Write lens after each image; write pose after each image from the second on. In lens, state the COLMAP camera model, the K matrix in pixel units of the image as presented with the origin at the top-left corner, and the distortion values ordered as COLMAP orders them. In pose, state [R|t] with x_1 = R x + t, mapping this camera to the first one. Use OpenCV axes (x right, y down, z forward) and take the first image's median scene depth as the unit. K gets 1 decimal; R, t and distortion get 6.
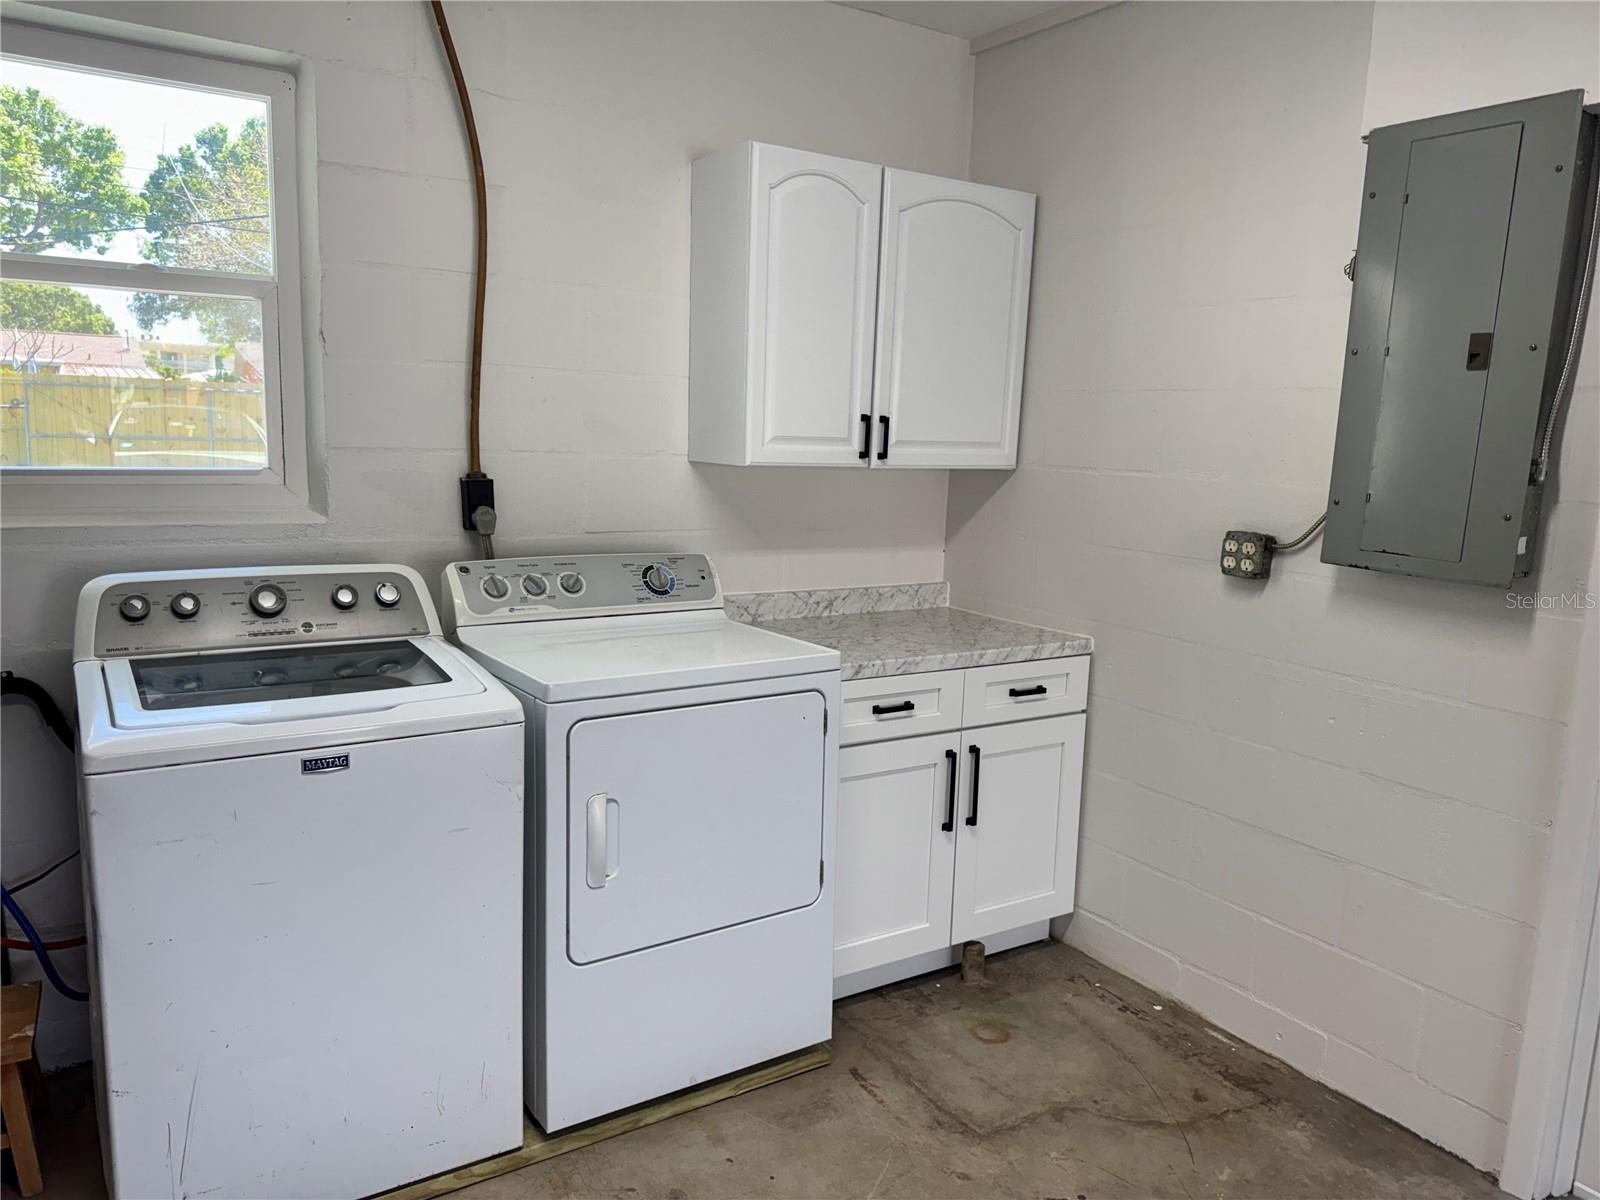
lens RADIAL K [[1135.0, 0, 800.0], [0, 1135.0, 600.0], [0, 0, 1]] dist [0.121720, -0.177757]
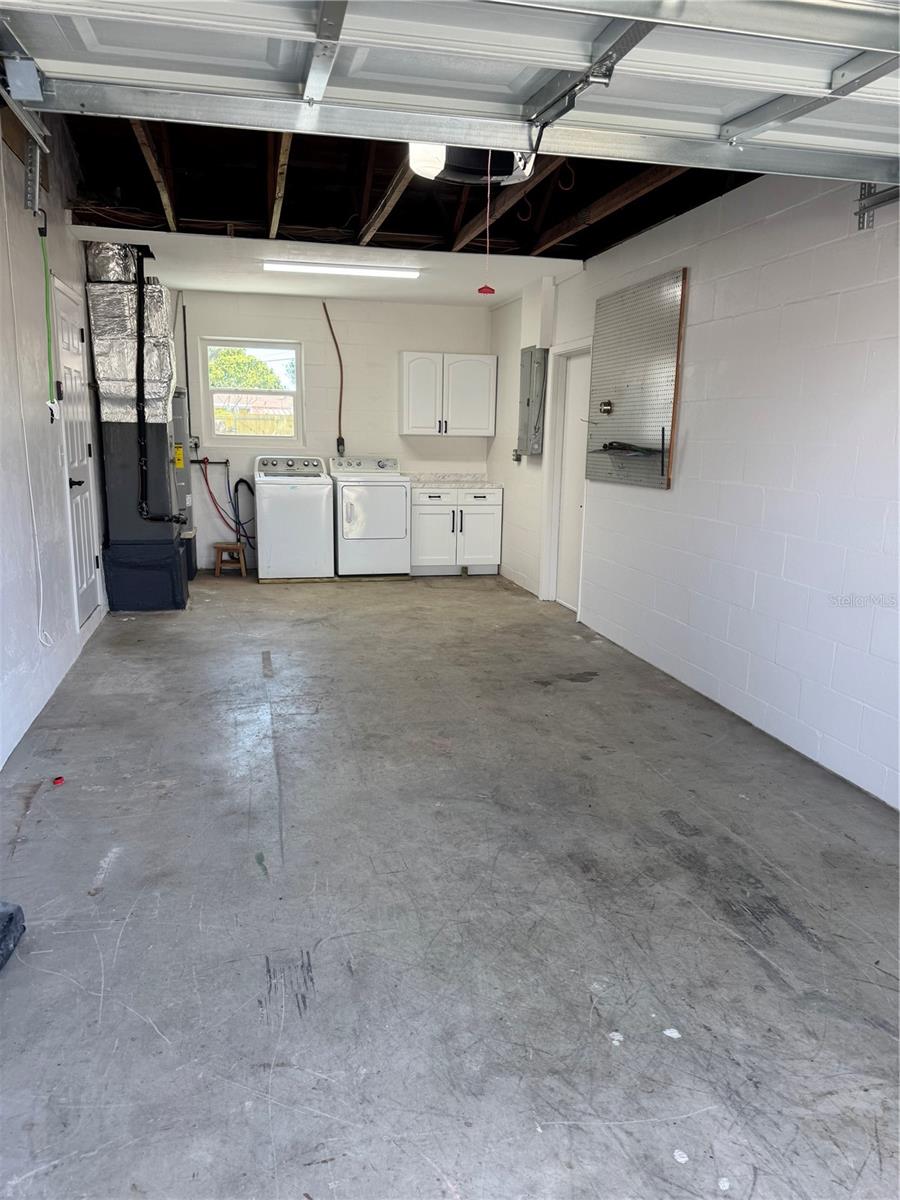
lens RADIAL K [[851.2, 0, 450.0], [0, 851.2, 600.0], [0, 0, 1]] dist [0.121720, -0.177757]
pose [[0.943397, 0.048657, -0.328076, 1.069658], [-0.038280, 0.998544, 0.038018, 0.324184], [0.329448, -0.023308, 0.943886, -1.687881]]
